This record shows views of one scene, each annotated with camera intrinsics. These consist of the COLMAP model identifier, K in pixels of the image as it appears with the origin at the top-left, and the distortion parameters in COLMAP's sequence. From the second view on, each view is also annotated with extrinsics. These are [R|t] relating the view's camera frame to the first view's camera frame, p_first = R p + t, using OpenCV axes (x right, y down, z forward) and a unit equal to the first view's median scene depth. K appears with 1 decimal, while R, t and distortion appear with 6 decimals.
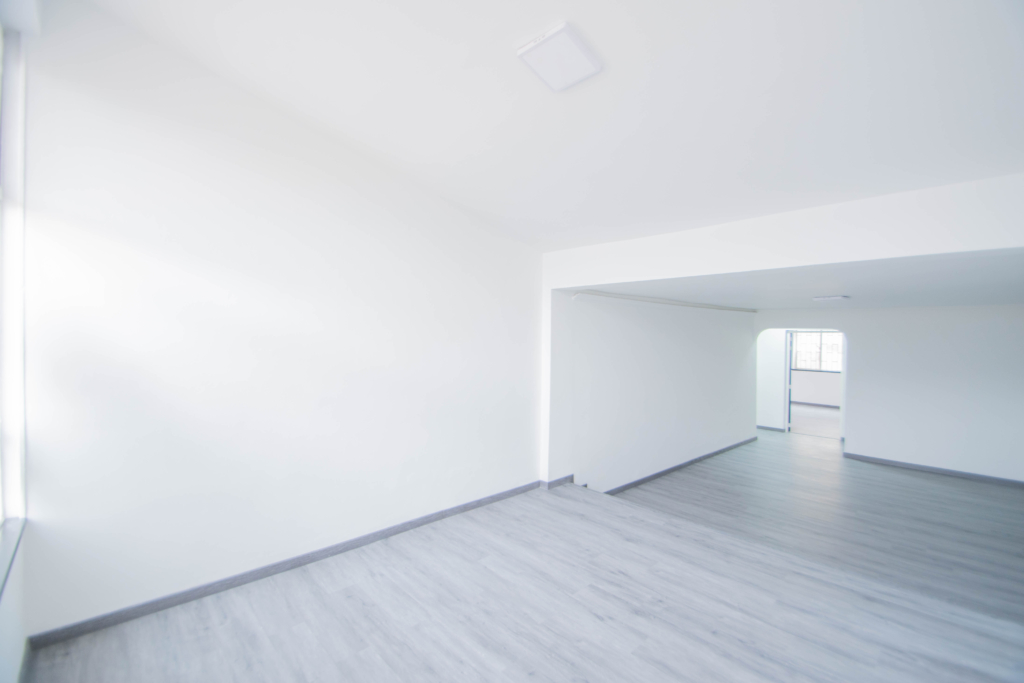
lens RADIAL K [[461.3, 0, 517.7], [0, 461.3, 341.7], [0, 0, 1]] dist [0.011492, -0.020363]
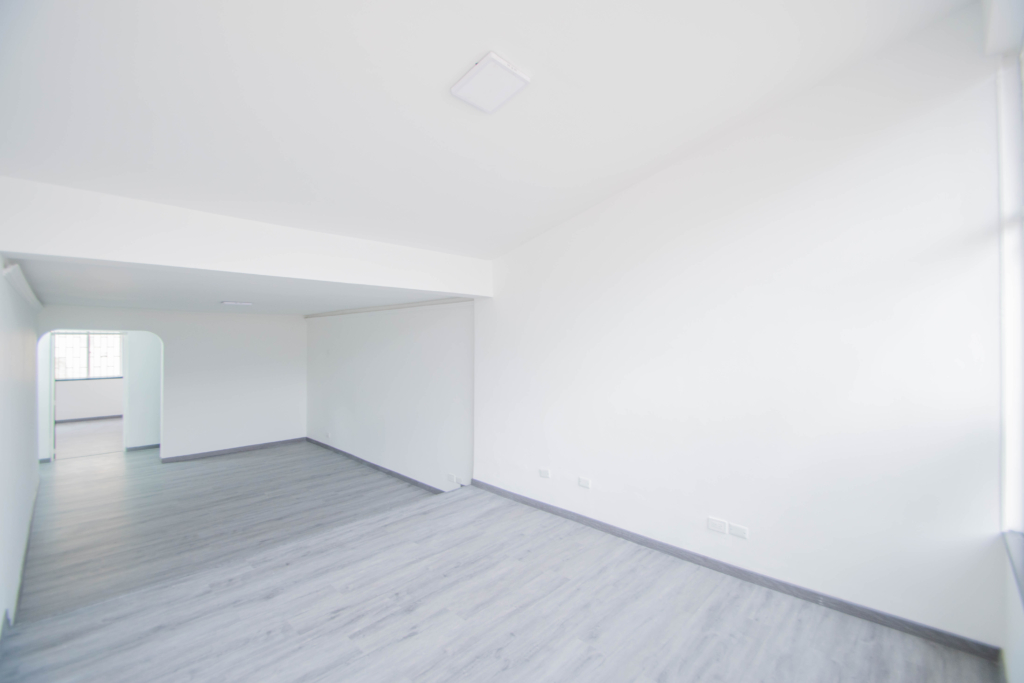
lens RADIAL K [[455.2, 0, 520.2], [0, 455.2, 335.4], [0, 0, 1]] dist [0.012773, -0.018203]
pose [[-0.091715, -0.004275, 0.995776, -0.627666], [0.015267, 0.999867, 0.005699, -0.024688], [-0.995668, 0.015725, -0.091638, 0.675334]]
